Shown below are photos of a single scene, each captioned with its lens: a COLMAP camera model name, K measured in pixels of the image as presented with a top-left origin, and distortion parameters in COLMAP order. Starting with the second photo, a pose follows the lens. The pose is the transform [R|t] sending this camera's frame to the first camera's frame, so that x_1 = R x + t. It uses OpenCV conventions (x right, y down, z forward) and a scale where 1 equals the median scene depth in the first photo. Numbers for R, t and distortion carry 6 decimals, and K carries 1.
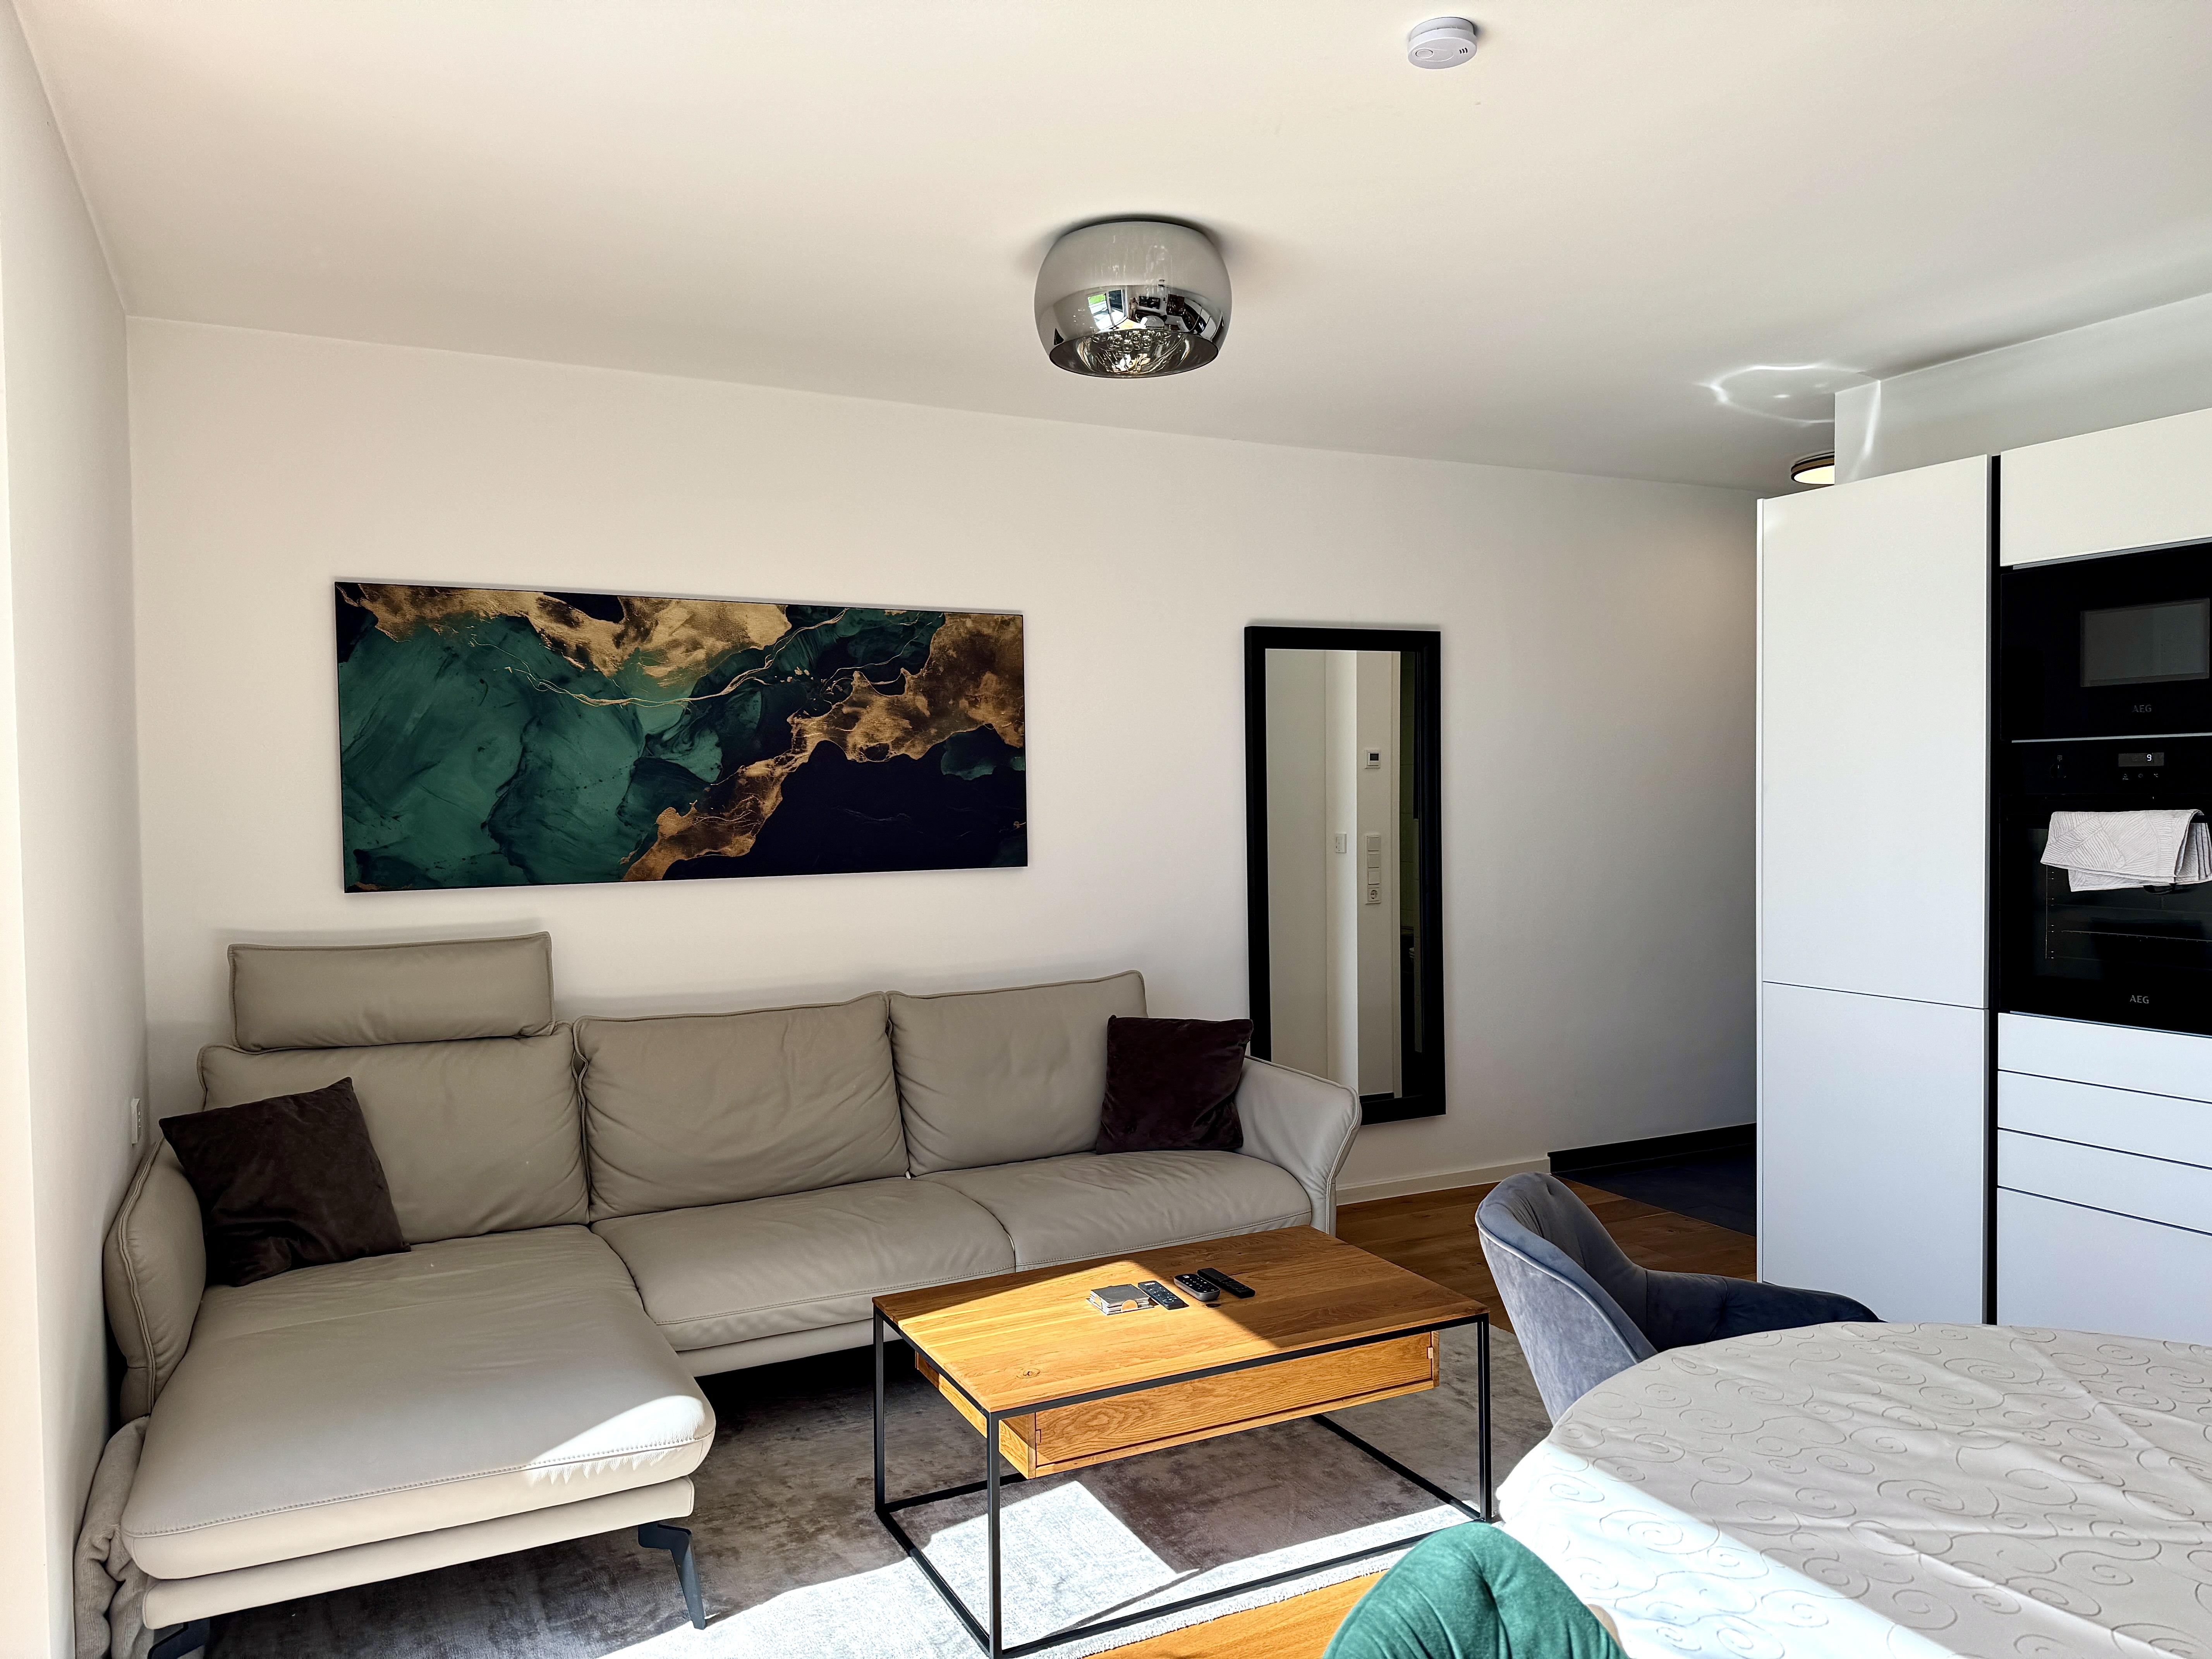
lens RADIAL K [[1544.2, 0, 1120.2], [0, 1544.2, 837.4], [0, 0, 1]] dist [0.147339, -0.254048]
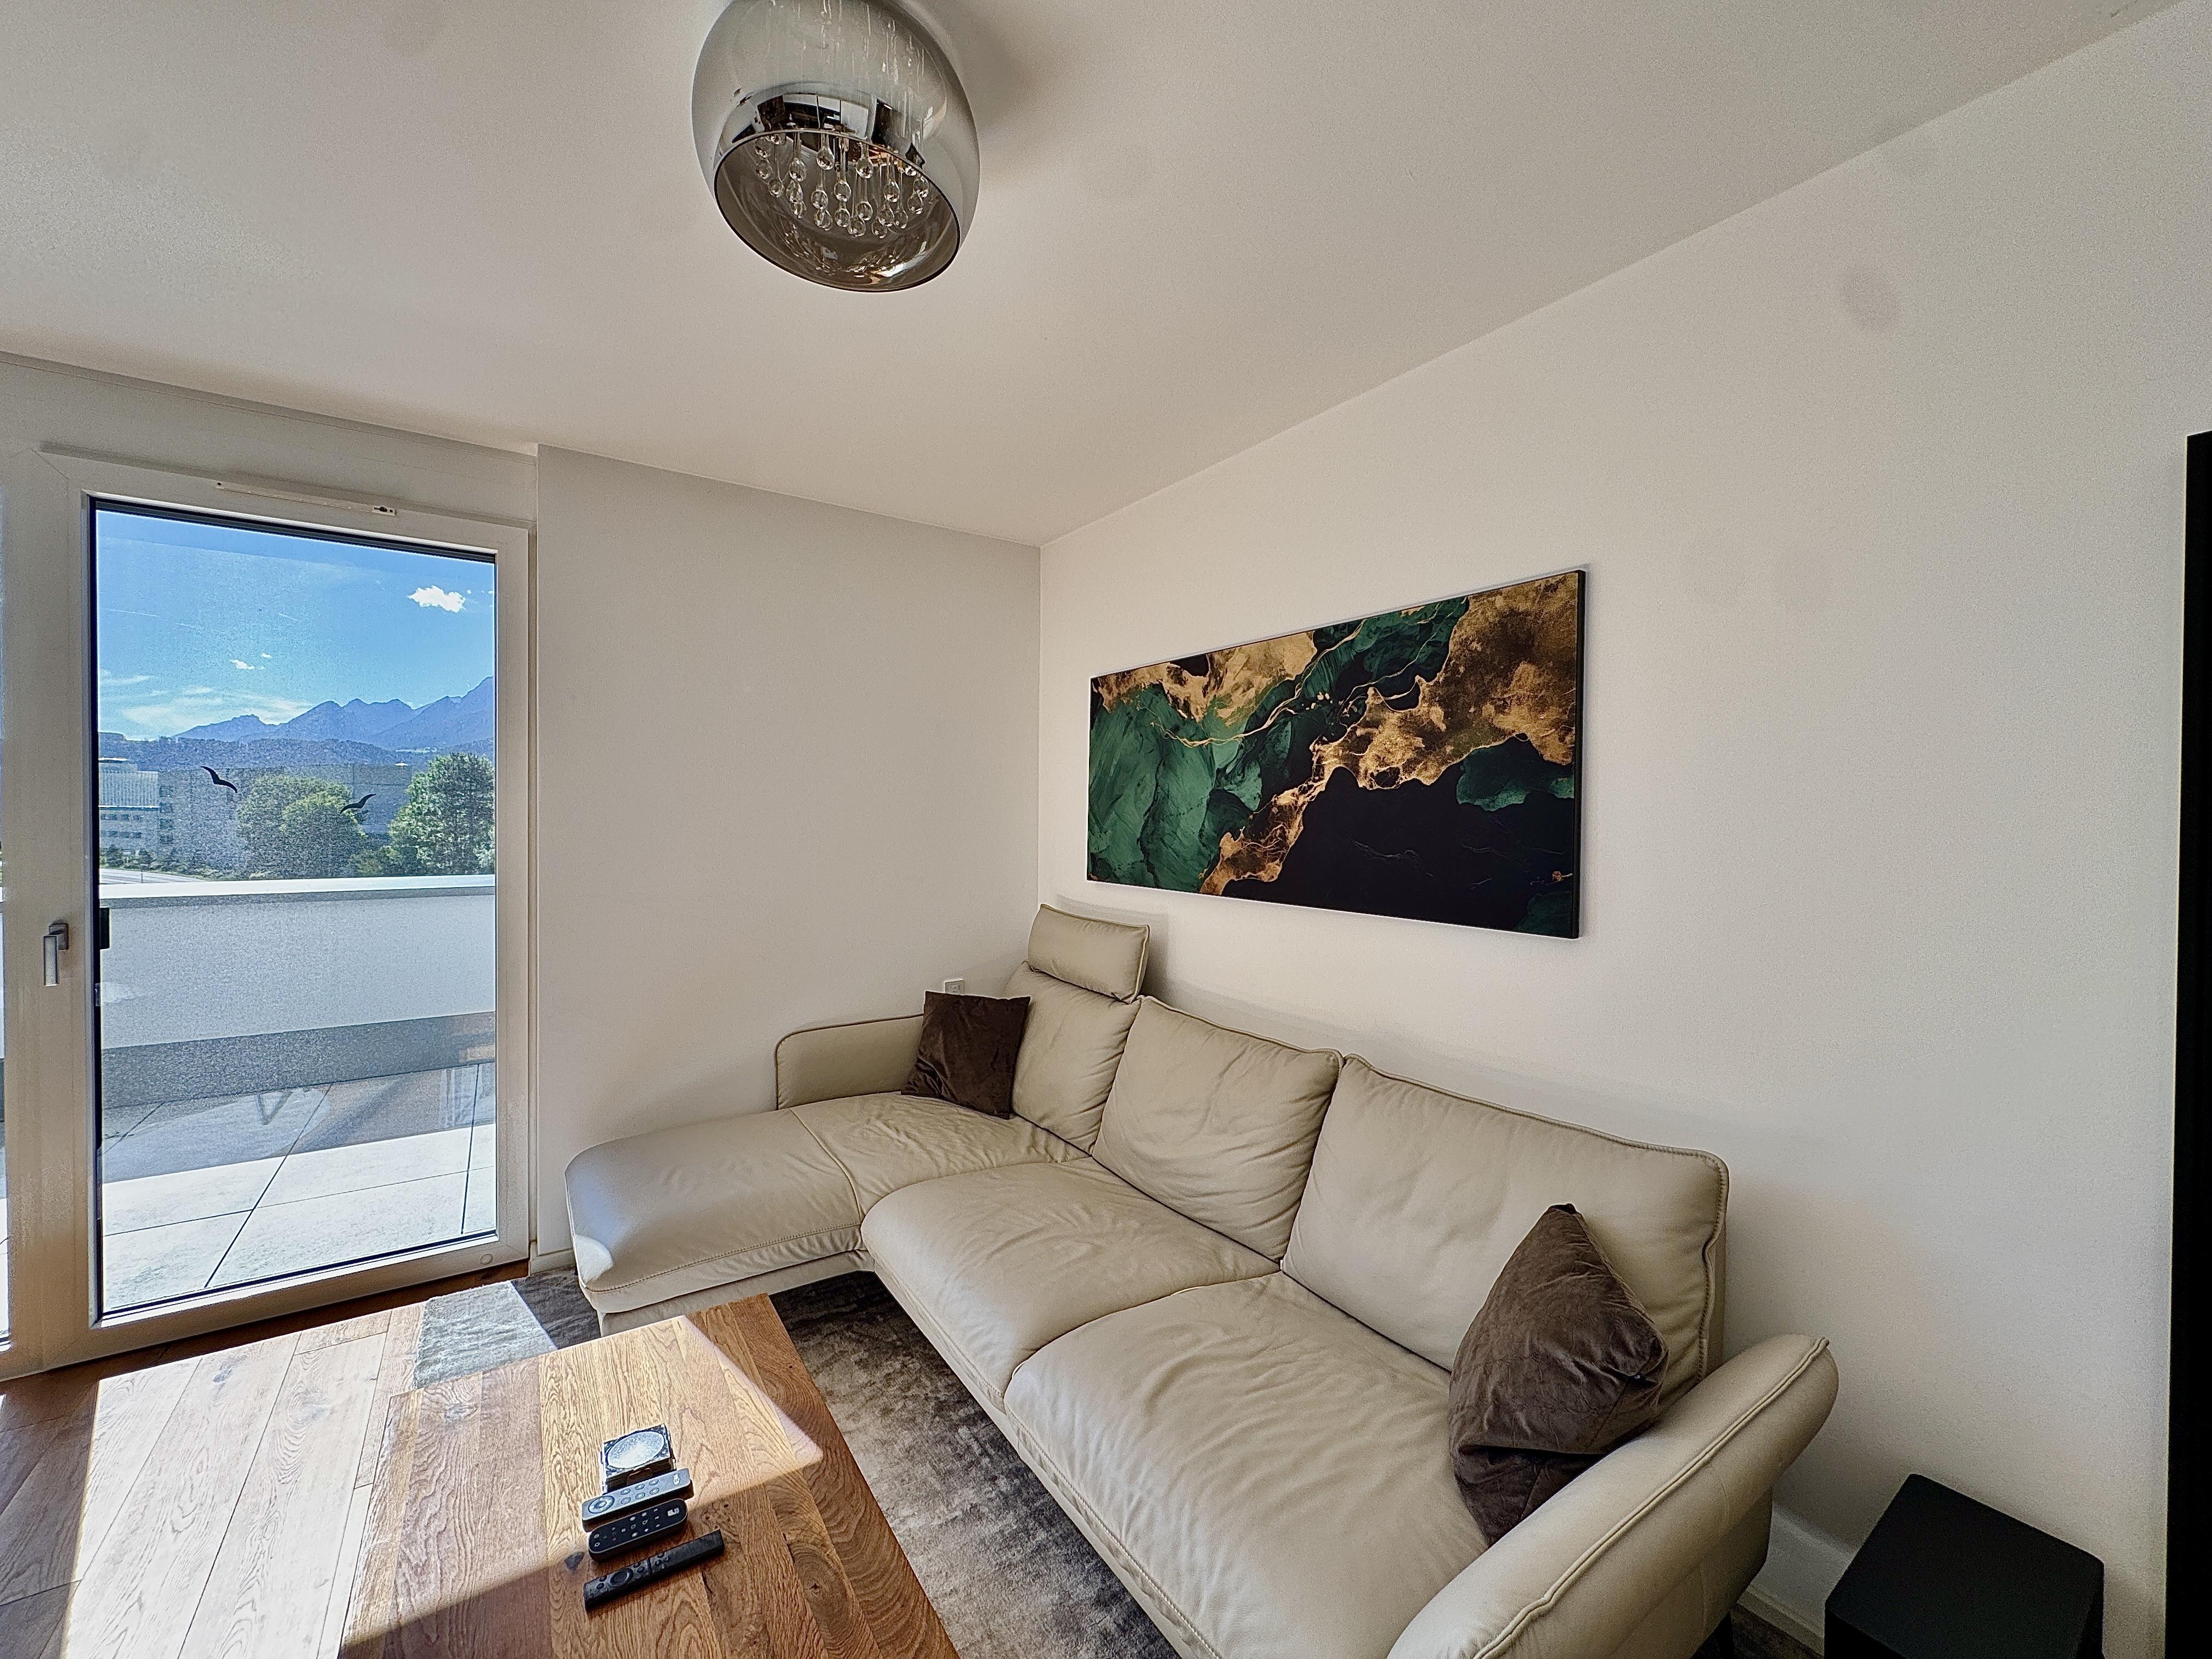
lens RADIAL K [[880.2, 0, 1090.0], [0, 880.2, 825.6], [0, 0, 1]] dist [-0.001407, 0.000411]
pose [[0.120357, 0.028083, -0.992333, 0.331593], [-0.039387, 0.998948, 0.023493, -0.035399], [0.991949, 0.036258, 0.121337, 0.826396]]
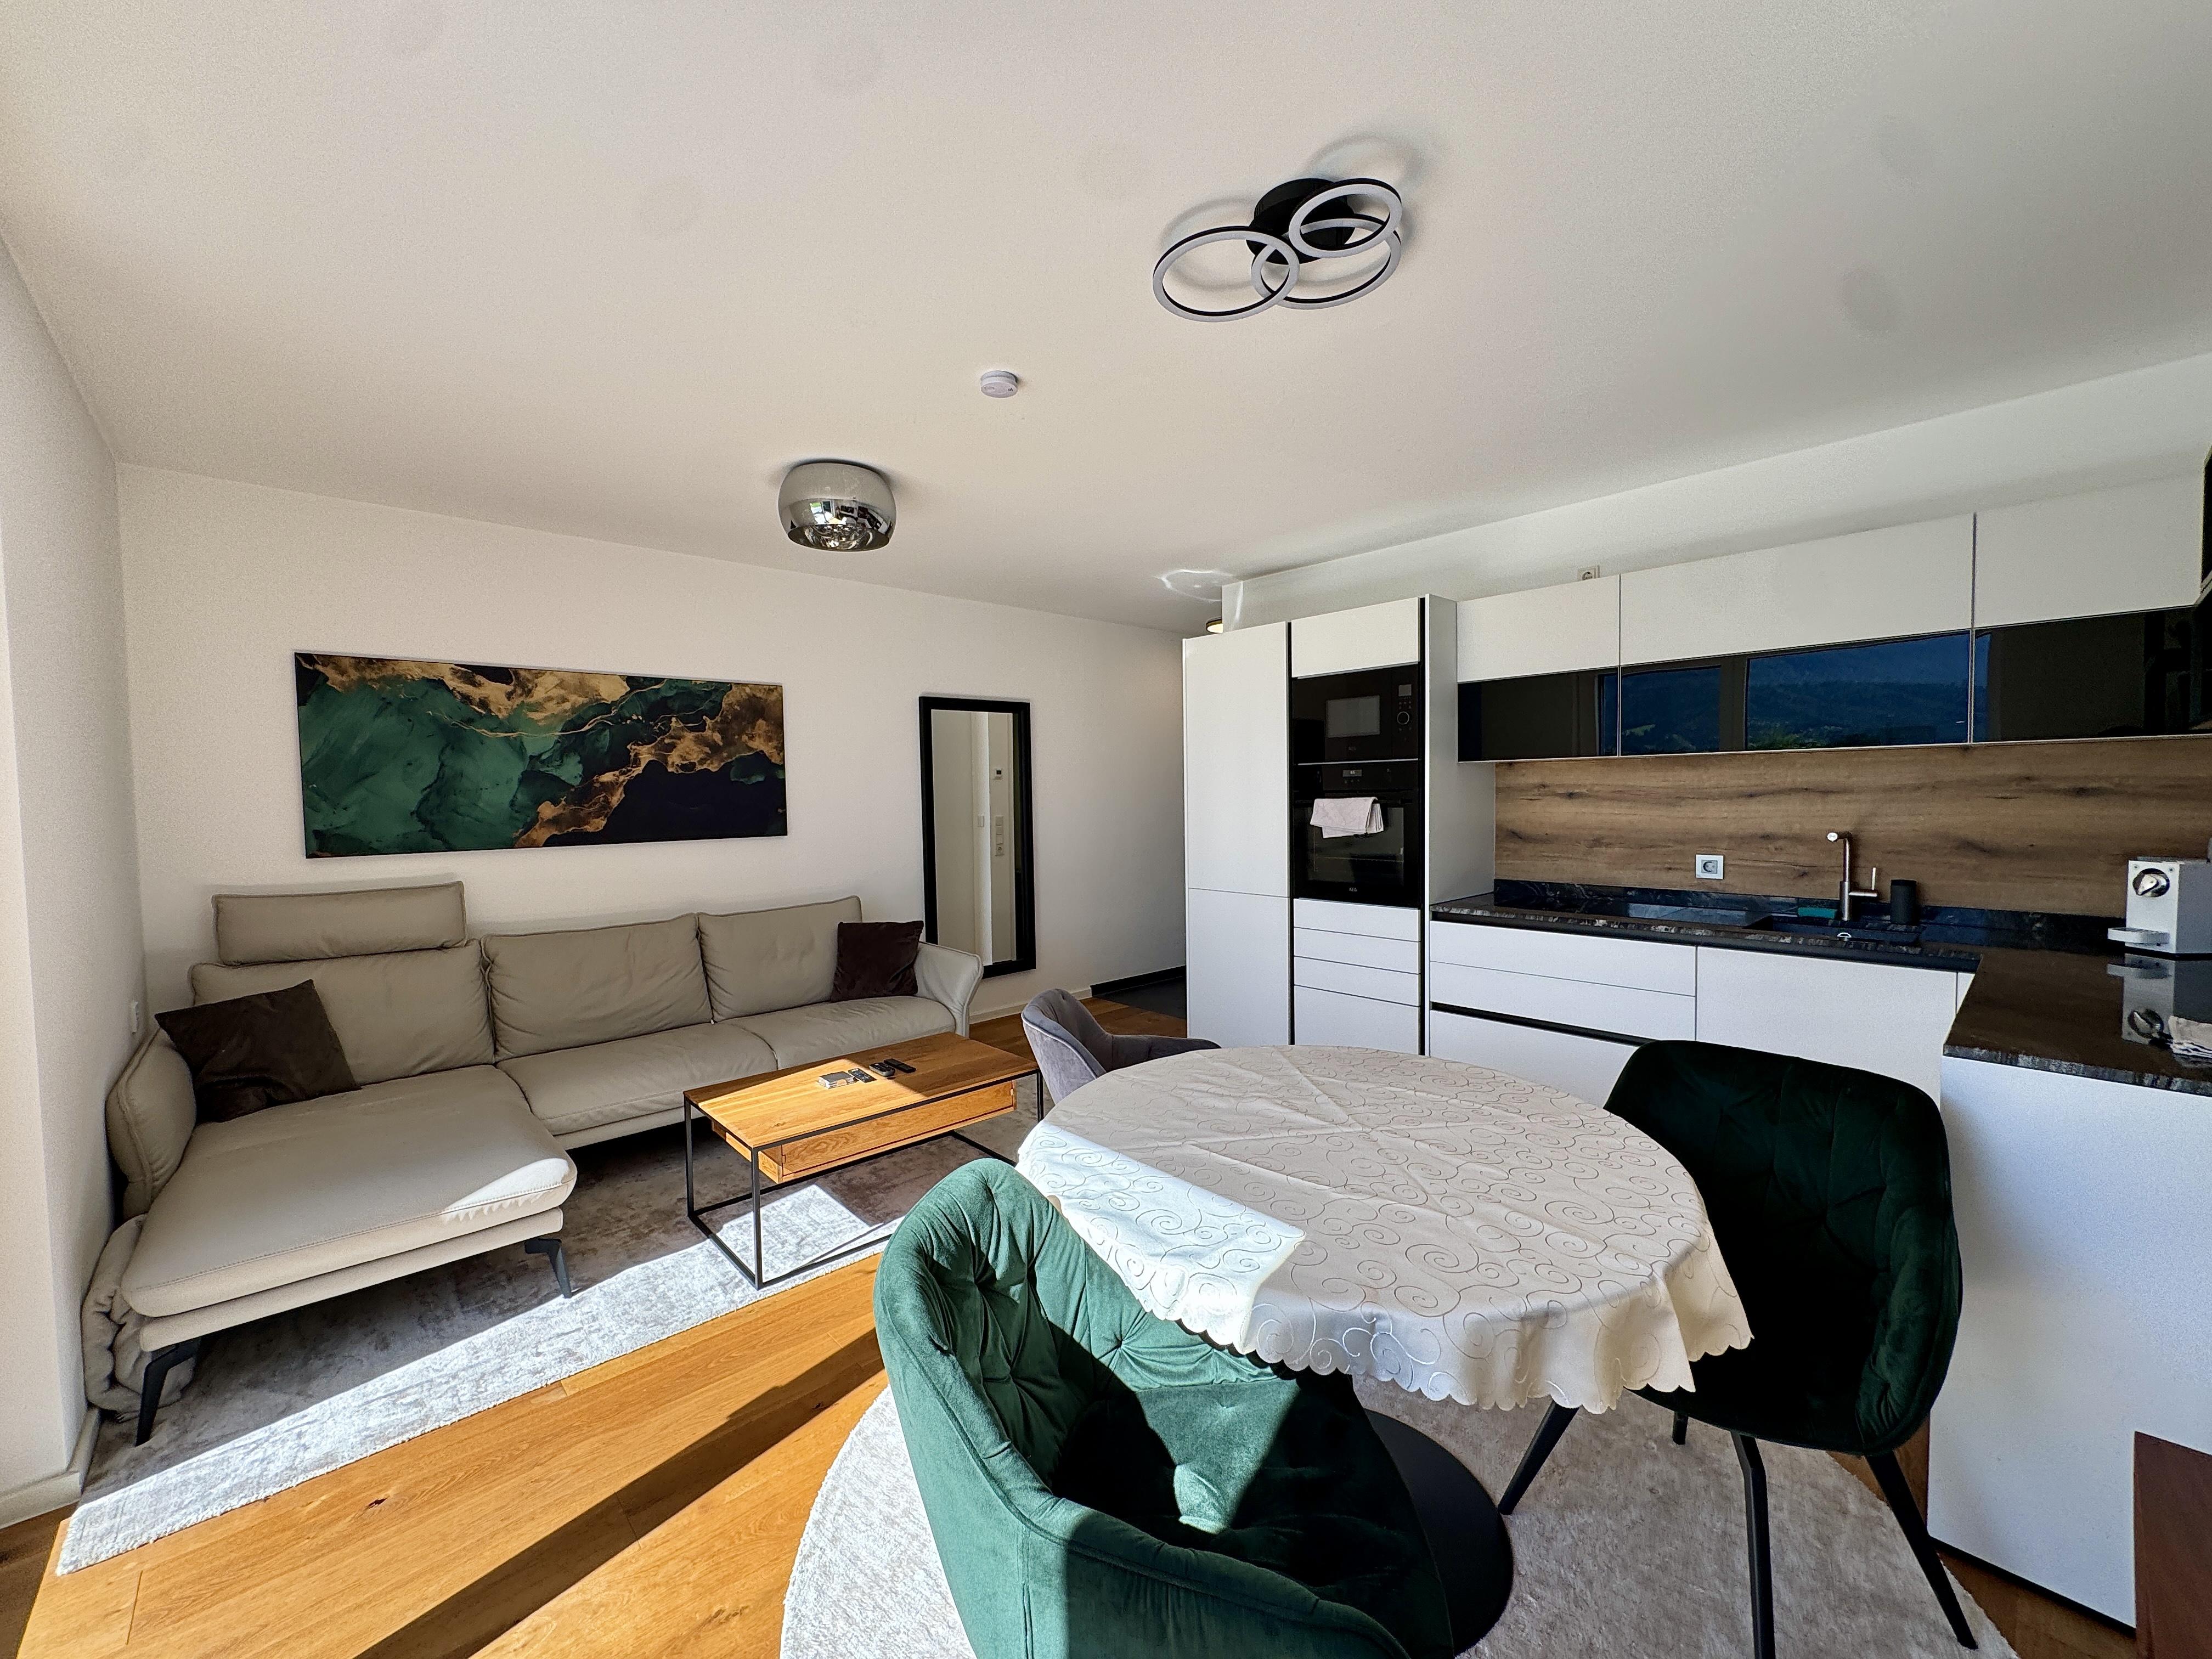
lens RADIAL K [[883.7, 0, 1107.6], [0, 883.7, 825.5], [0, 0, 1]] dist [-0.001706, 0.000028]
pose [[0.963608, -0.013041, 0.267000, 0.021867], [0.011352, 0.999905, 0.007867, 0.004938], [-0.267077, -0.004549, 0.963664, -0.021656]]
